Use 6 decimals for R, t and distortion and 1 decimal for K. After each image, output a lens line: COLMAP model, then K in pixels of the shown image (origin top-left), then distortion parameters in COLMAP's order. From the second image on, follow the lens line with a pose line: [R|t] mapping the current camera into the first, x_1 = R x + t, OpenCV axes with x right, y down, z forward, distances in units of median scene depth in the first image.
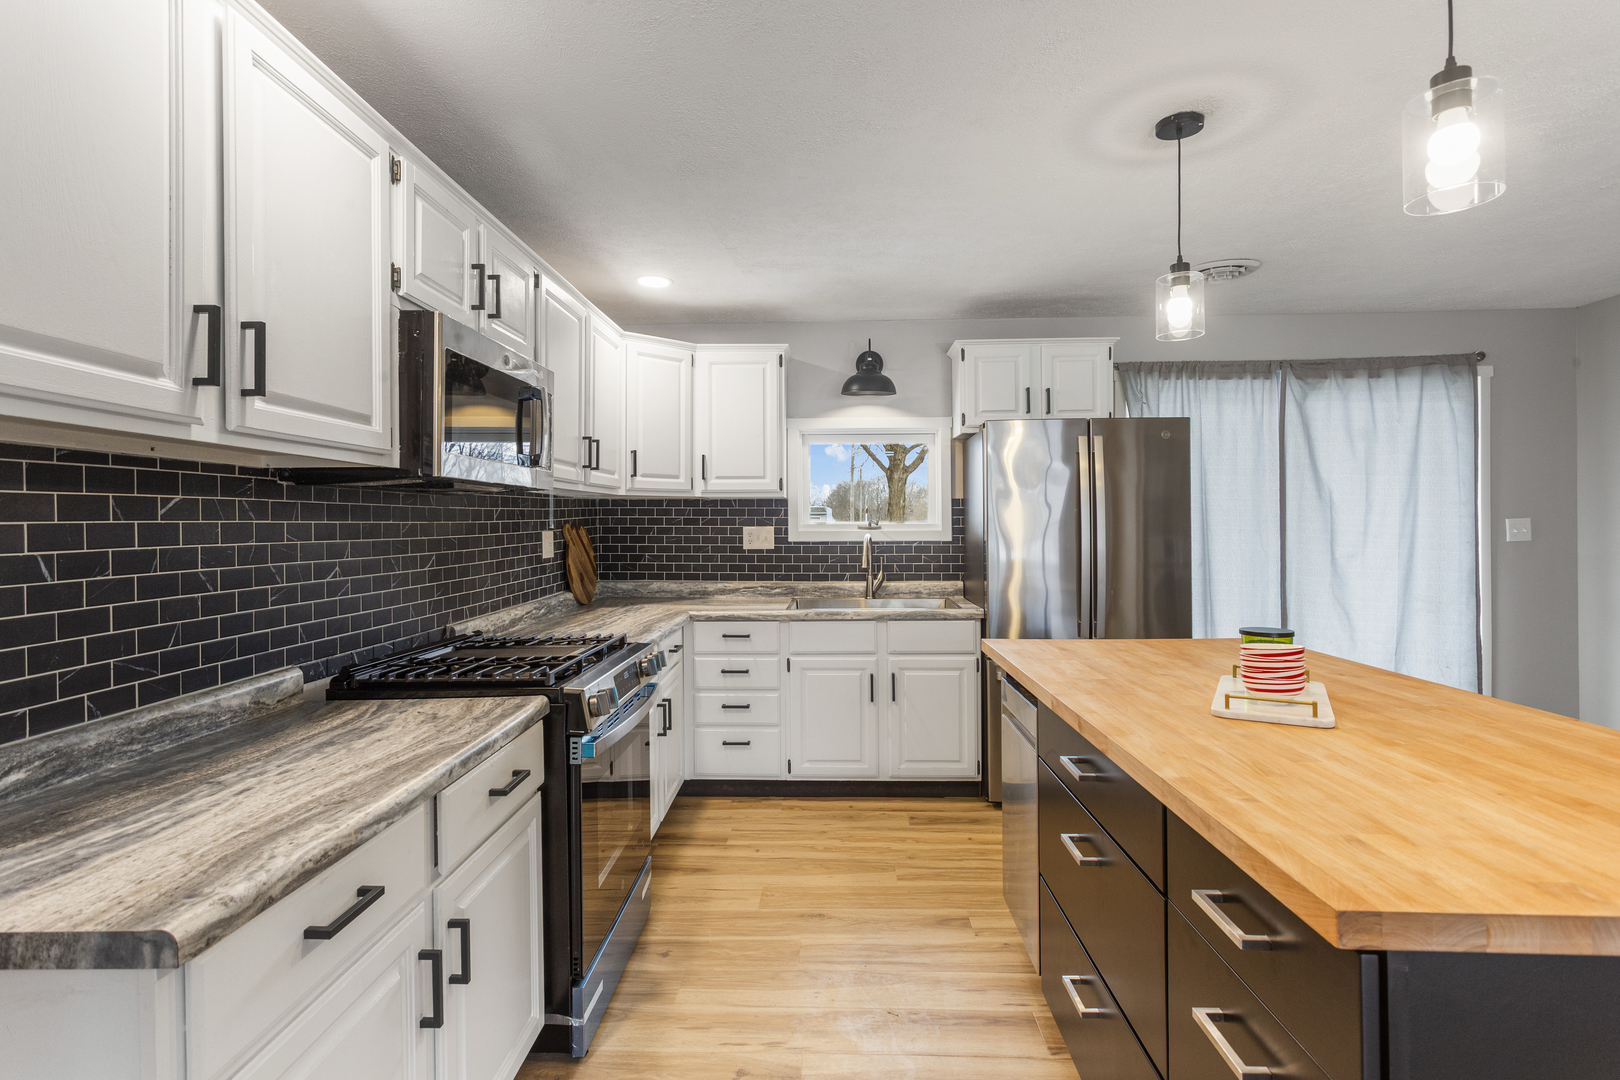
lens RADIAL K [[788.4, 0, 800.7], [0, 788.4, 524.4], [0, 0, 1]] dist [-0.001486, -0.000093]
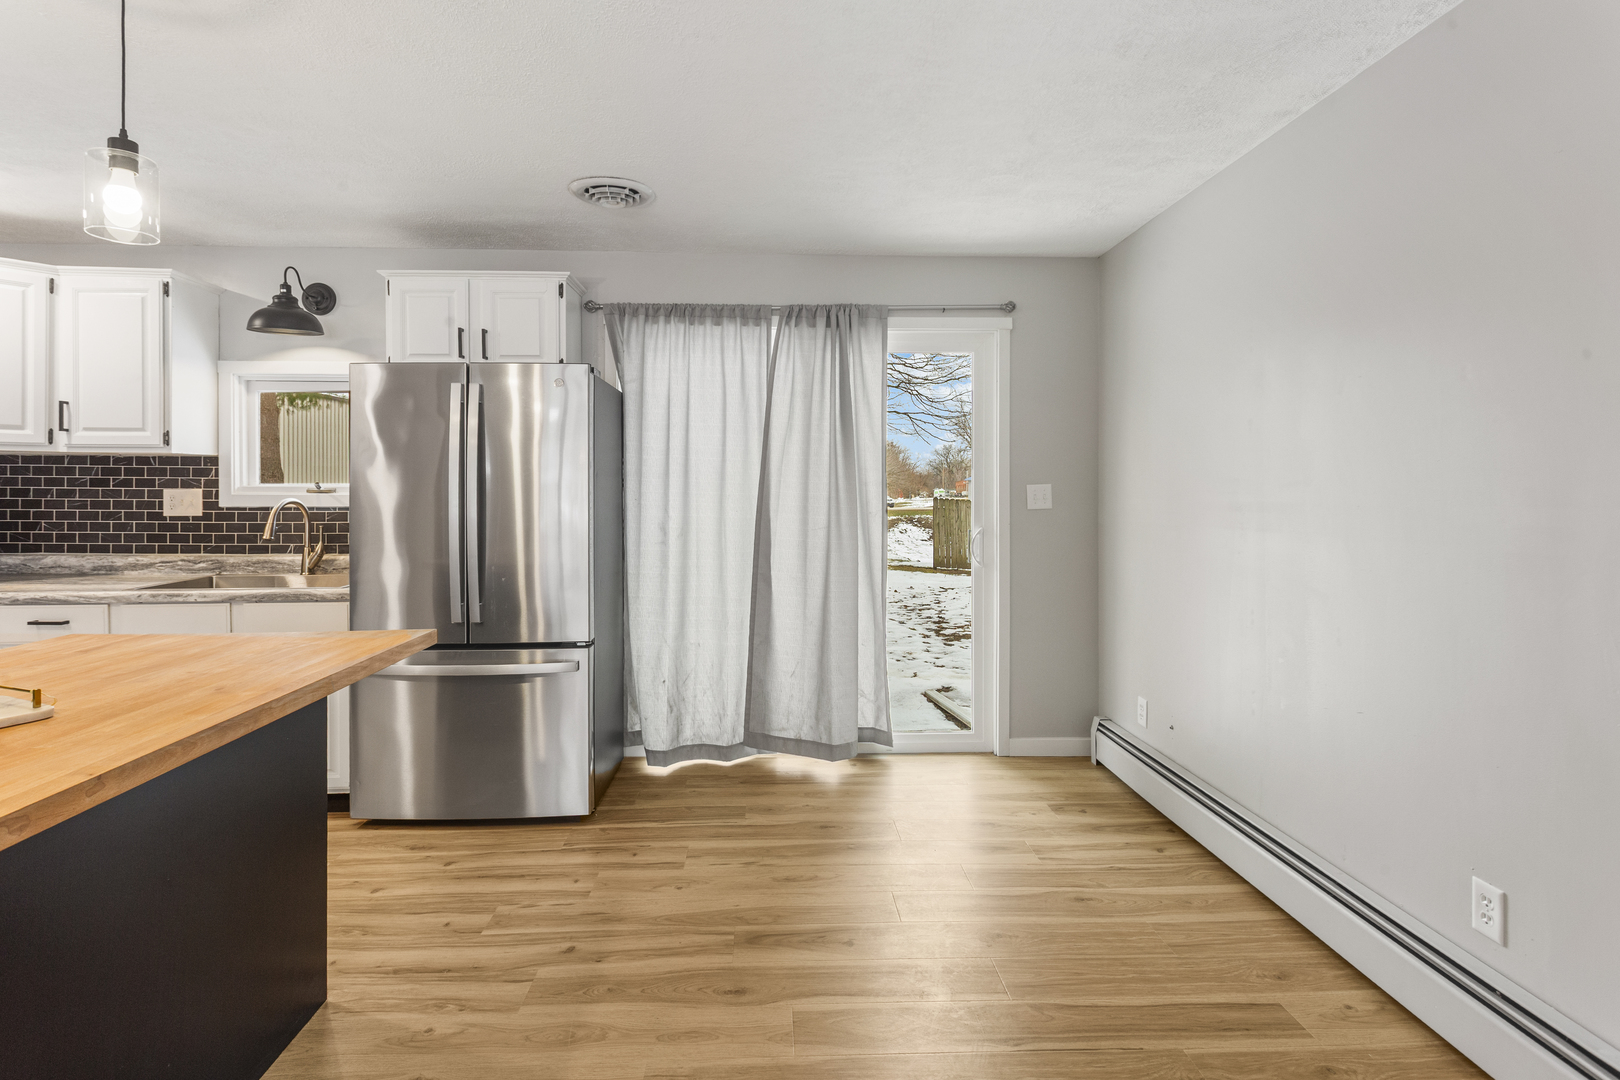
lens RADIAL K [[805.7, 0, 802.2], [0, 805.7, 489.7], [0, 0, 1]] dist [0.003004, 0.000282]
pose [[0.995899, 0.005839, 0.090289, 0.563081], [-0.005897, 0.999983, 0.000372, -0.000684], [-0.090285, -0.000903, 0.995916, 0.092159]]
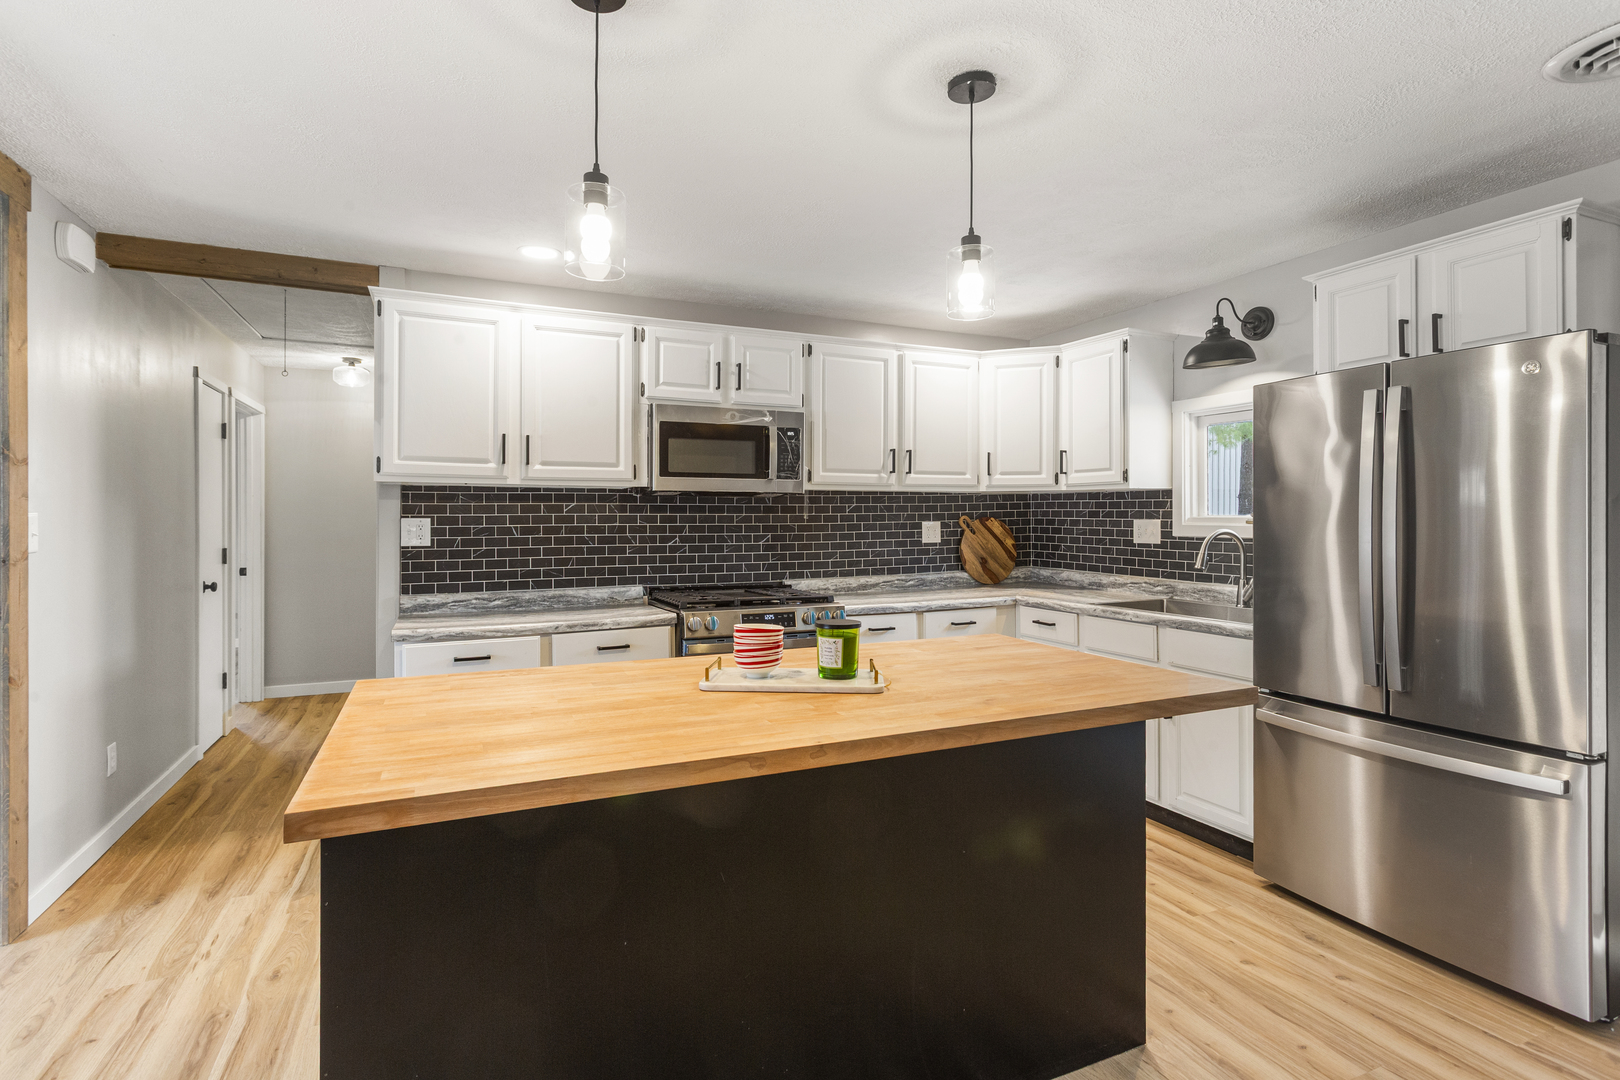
lens RADIAL K [[784.9, 0, 796.5], [0, 784.9, 518.4], [0, 0, 1]] dist [0.002347, 0.000229]
pose [[0.447634, 0.006542, -0.894193, 0.645616], [-0.003673, 0.999978, 0.005477, -0.002353], [0.894209, 0.000833, 0.447648, 0.215855]]
